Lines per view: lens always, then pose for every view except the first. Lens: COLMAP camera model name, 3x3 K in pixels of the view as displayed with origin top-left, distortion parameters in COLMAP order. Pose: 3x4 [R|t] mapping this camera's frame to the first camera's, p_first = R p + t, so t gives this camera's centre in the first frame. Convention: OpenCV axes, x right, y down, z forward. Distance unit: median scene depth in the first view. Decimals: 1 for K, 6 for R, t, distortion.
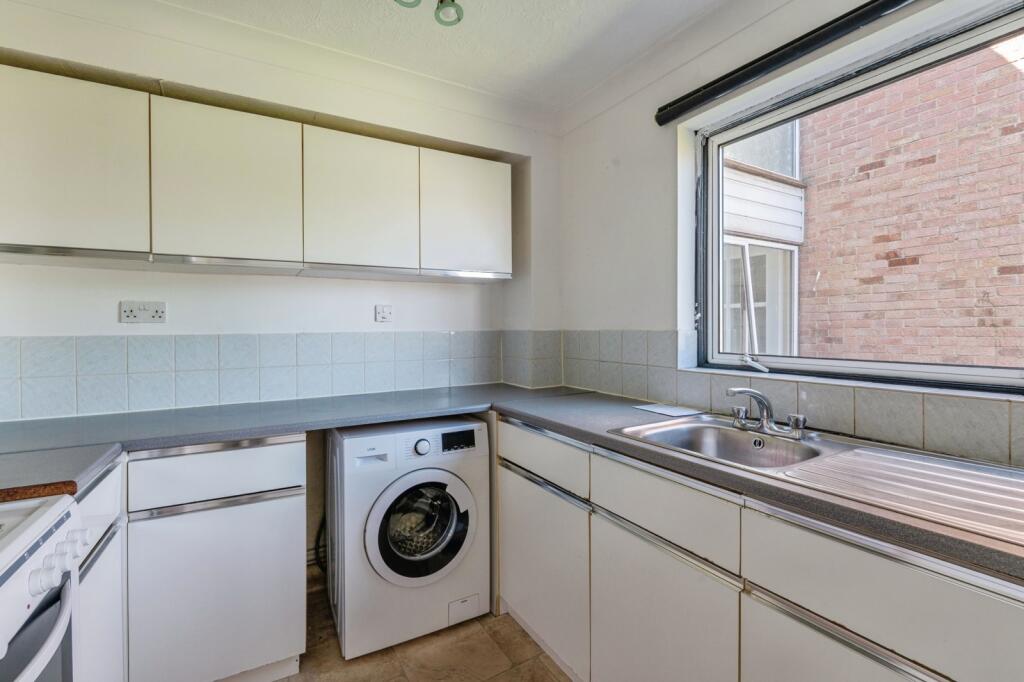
lens RADIAL K [[468.2, 0, 508.1], [0, 468.2, 334.2], [0, 0, 1]] dist [-0.010480, 0.000535]
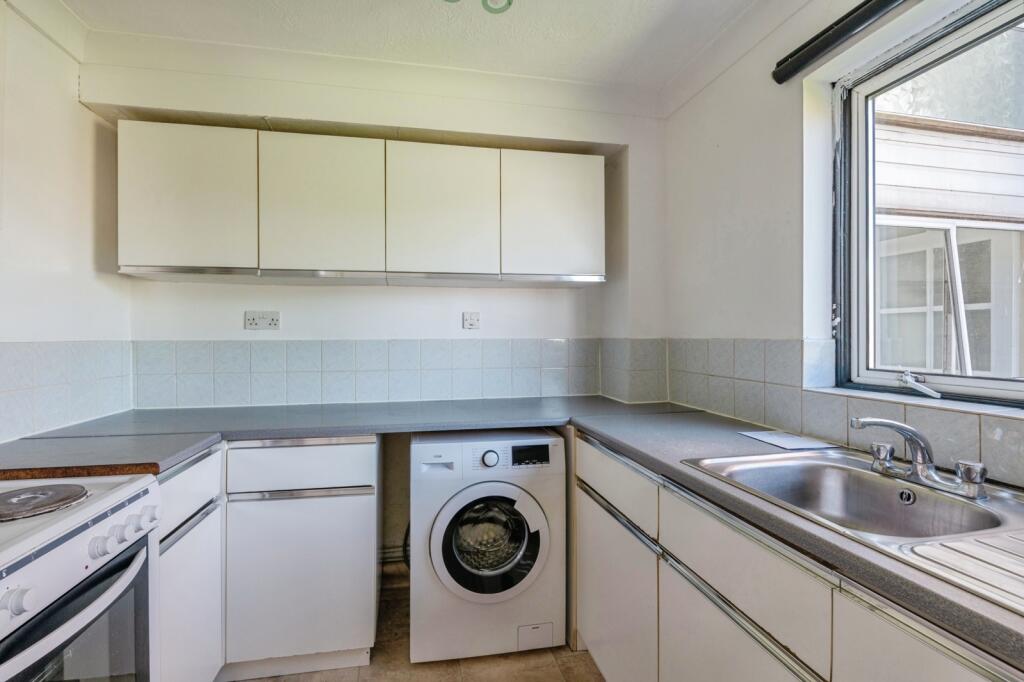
lens RADIAL K [[468.2, 0, 502.8], [0, 468.2, 339.2], [0, 0, 1]] dist [-0.010480, 0.000535]
pose [[0.943034, 0.006971, -0.332622, 0.156748], [-0.008848, 0.999952, -0.004128, -0.000630], [0.332578, 0.006836, 0.943051, 0.098080]]
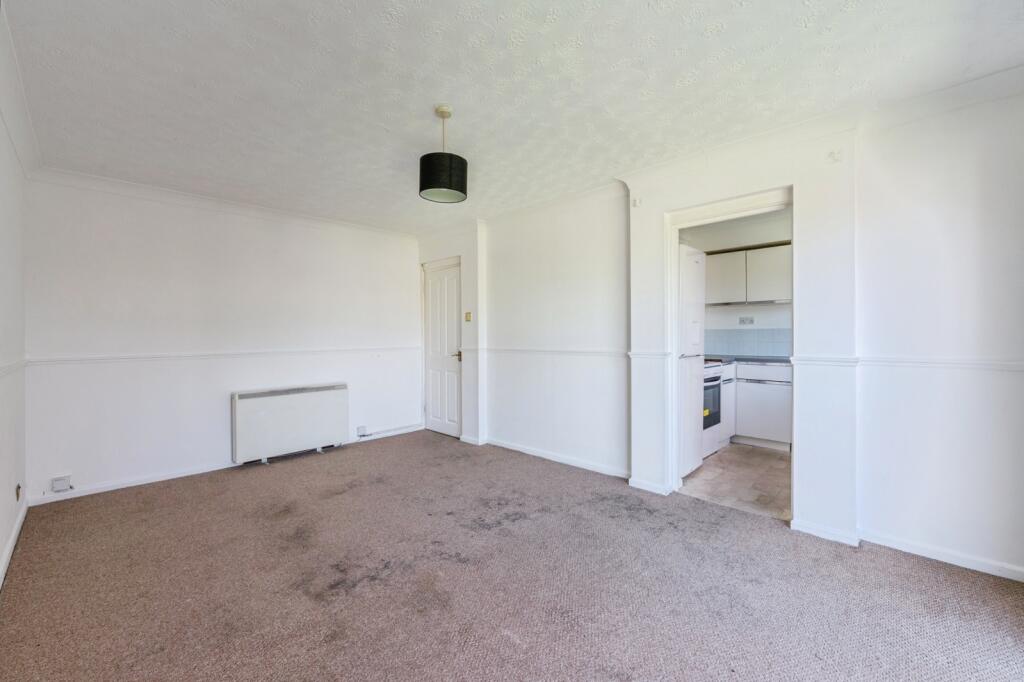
lens RADIAL K [[414.0, 0, 511.9], [0, 414.0, 342.1], [0, 0, 1]] dist [-0.004061, -0.000495]
pose [[0.267502, 0.022184, -0.963302, 1.276065], [-0.002093, 0.999746, 0.022442, 0.030129], [0.963555, -0.003987, 0.267481, -1.079807]]
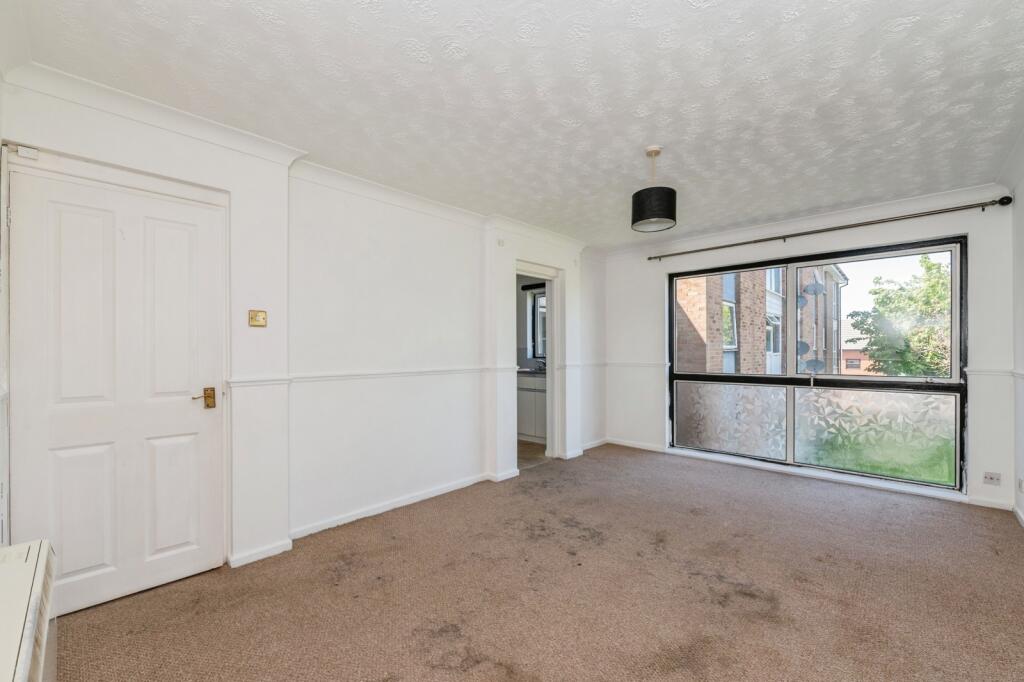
lens RADIAL K [[414.0, 0, 503.6], [0, 414.0, 349.9], [0, 0, 1]] dist [-0.004061, -0.000495]
pose [[0.966295, 0.002349, 0.257426, -0.641166], [0.000616, 0.999934, -0.011438, 0.045648], [-0.257436, 0.011211, 0.966230, -2.065868]]
